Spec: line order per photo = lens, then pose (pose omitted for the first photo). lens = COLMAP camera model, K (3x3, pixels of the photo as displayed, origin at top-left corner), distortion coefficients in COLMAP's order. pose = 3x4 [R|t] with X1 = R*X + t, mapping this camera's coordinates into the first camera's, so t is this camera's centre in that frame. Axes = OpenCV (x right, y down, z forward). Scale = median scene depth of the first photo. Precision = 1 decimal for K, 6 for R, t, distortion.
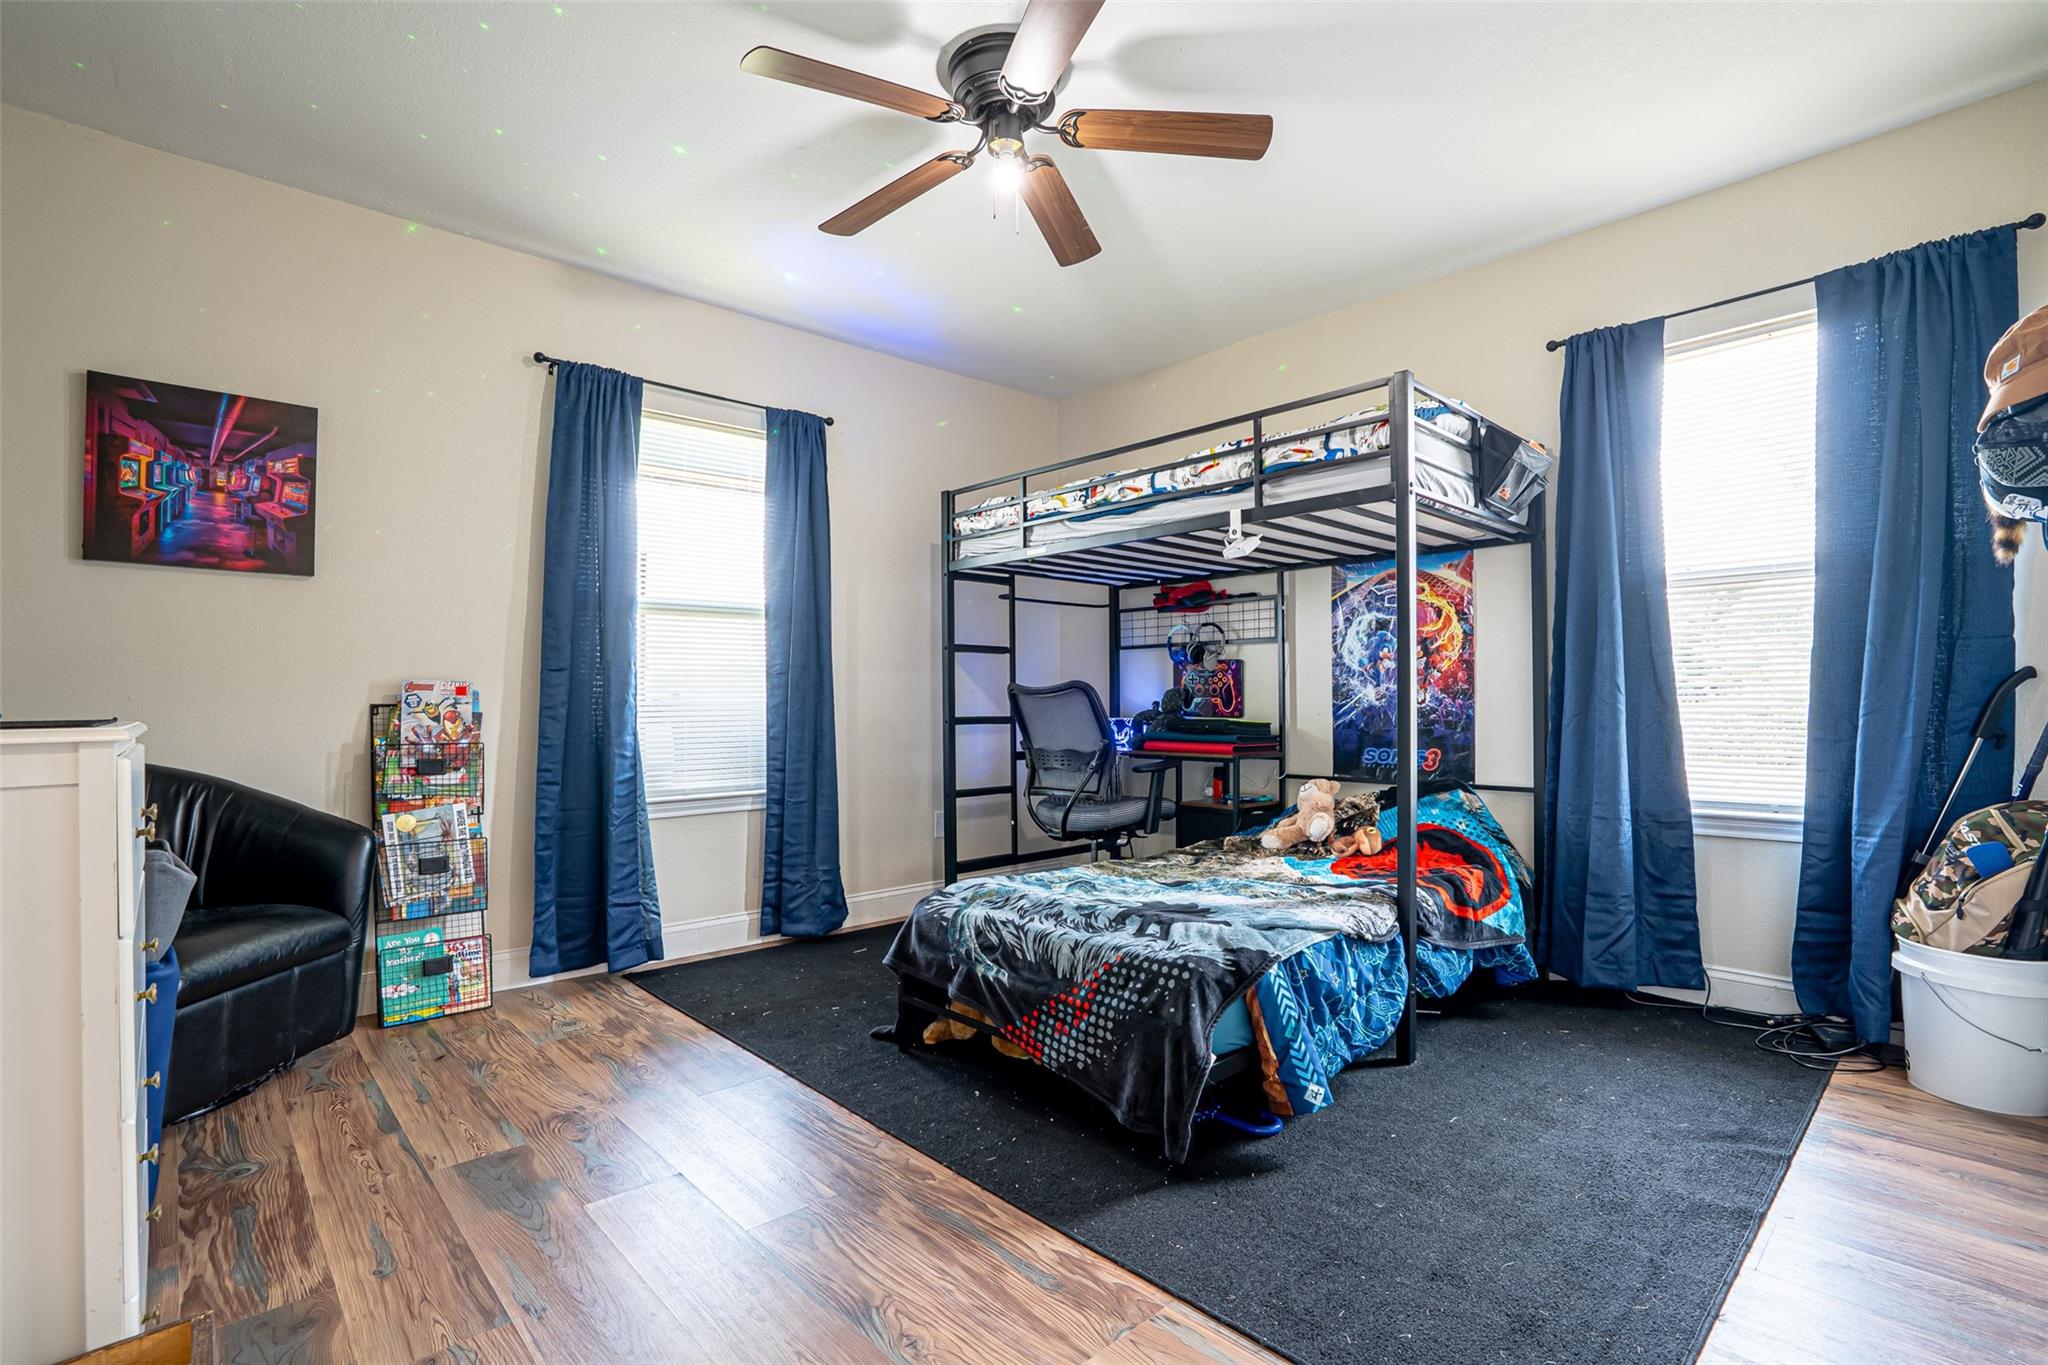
lens RADIAL K [[957.2, 0, 1024.0], [0, 957.2, 682.5], [0, 0, 1]] dist [-0.034777, -0.000092]
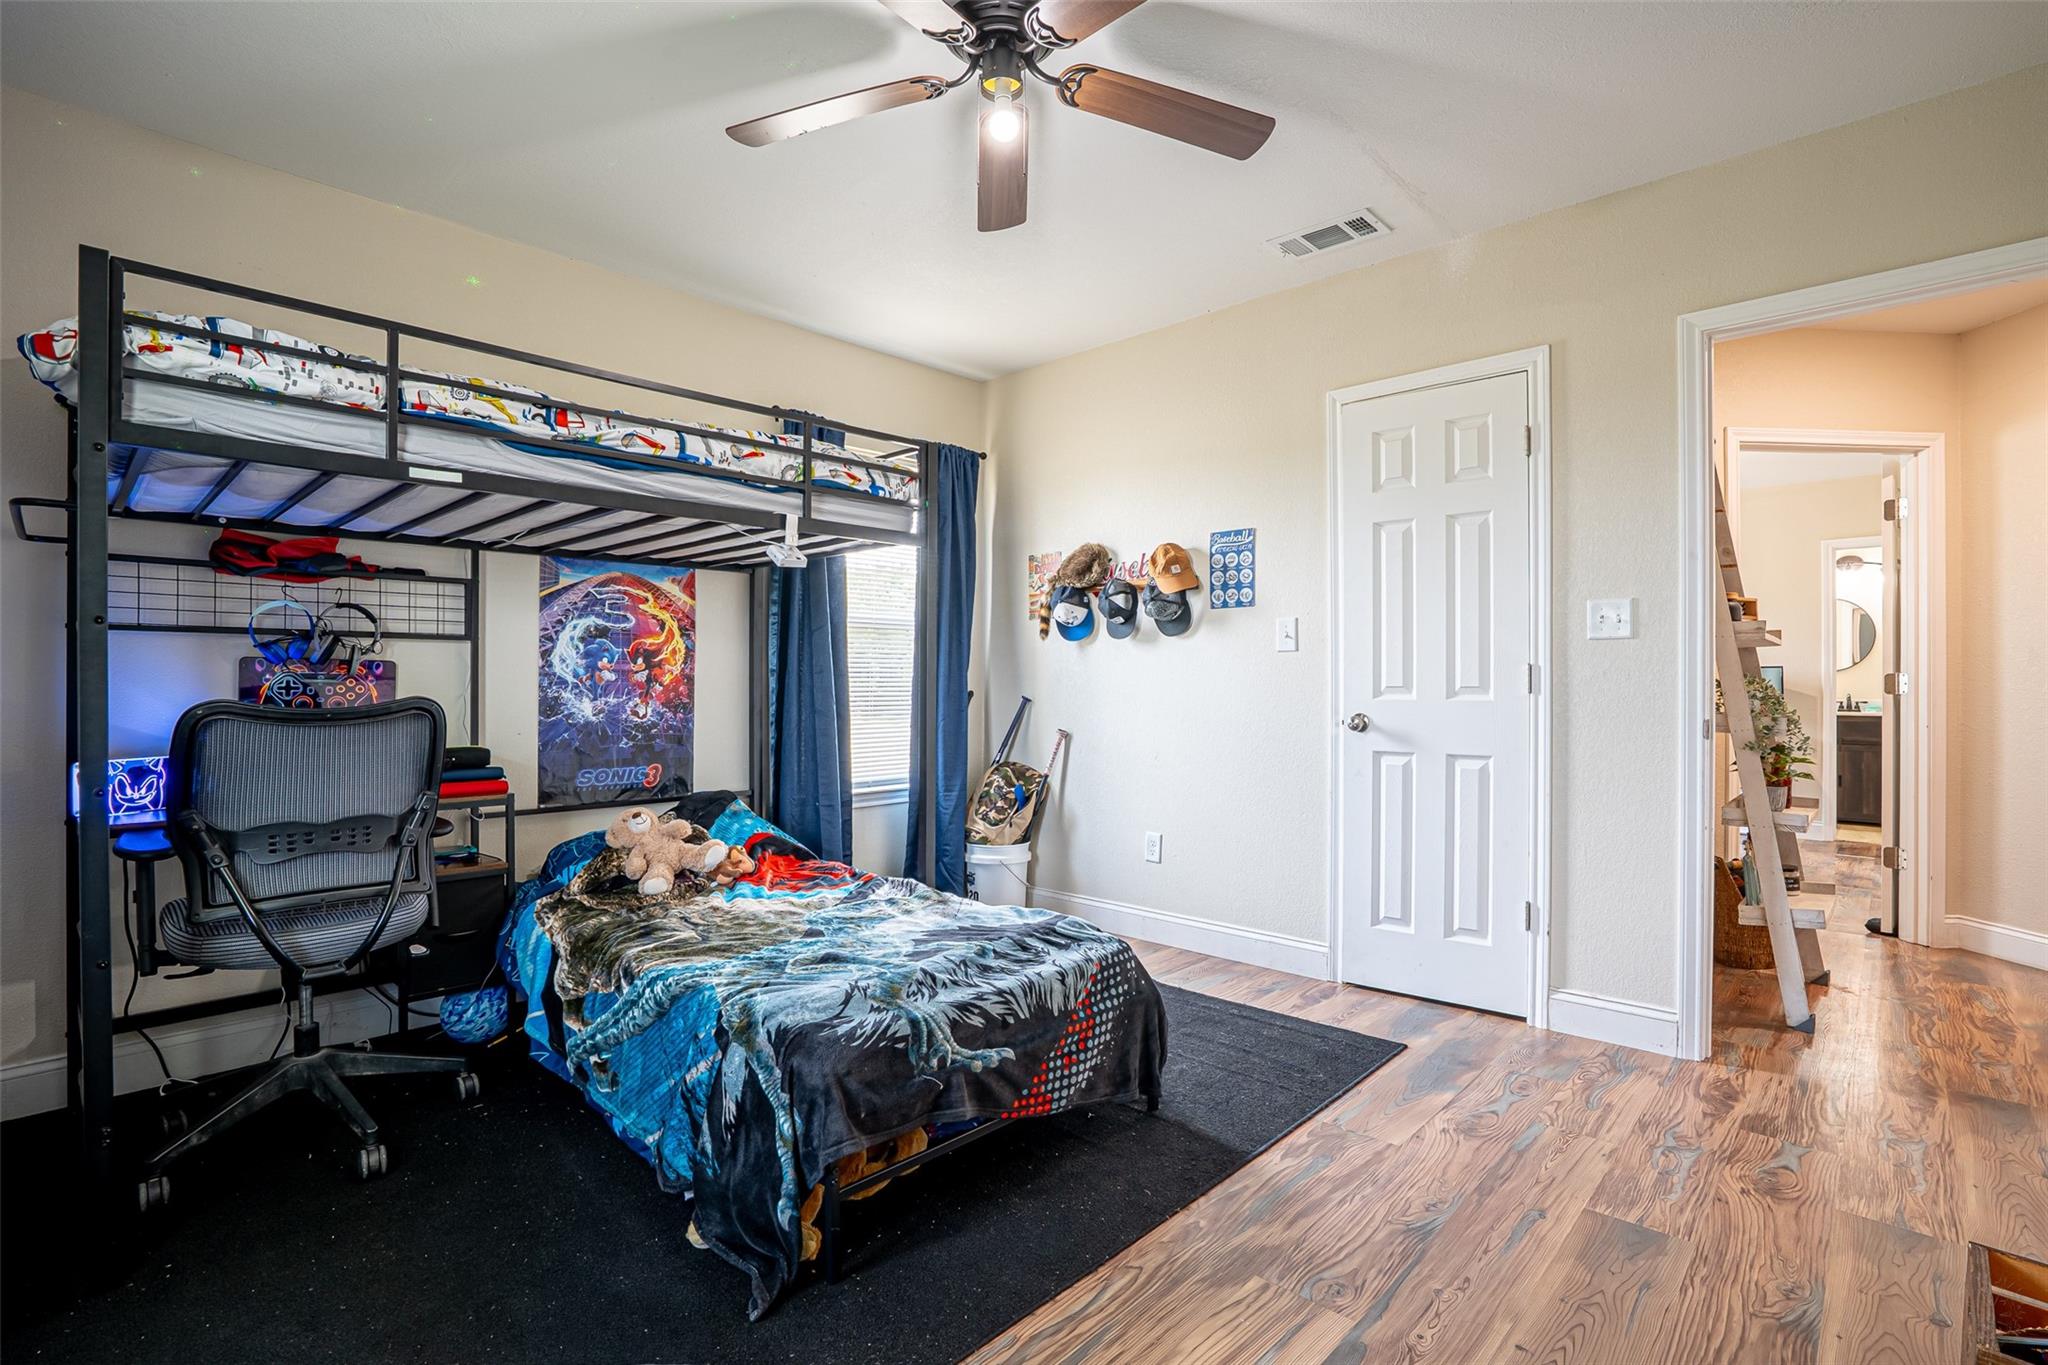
lens RADIAL K [[981.2, 0, 1024.0], [0, 981.2, 682.5], [0, 0, 1]] dist [-0.047209, -0.000013]
pose [[-0.074202, 0.004323, 0.997234, -0.615229], [-0.019525, 0.999793, -0.005787, -0.016276], [-0.997052, -0.019901, -0.074102, 0.714895]]
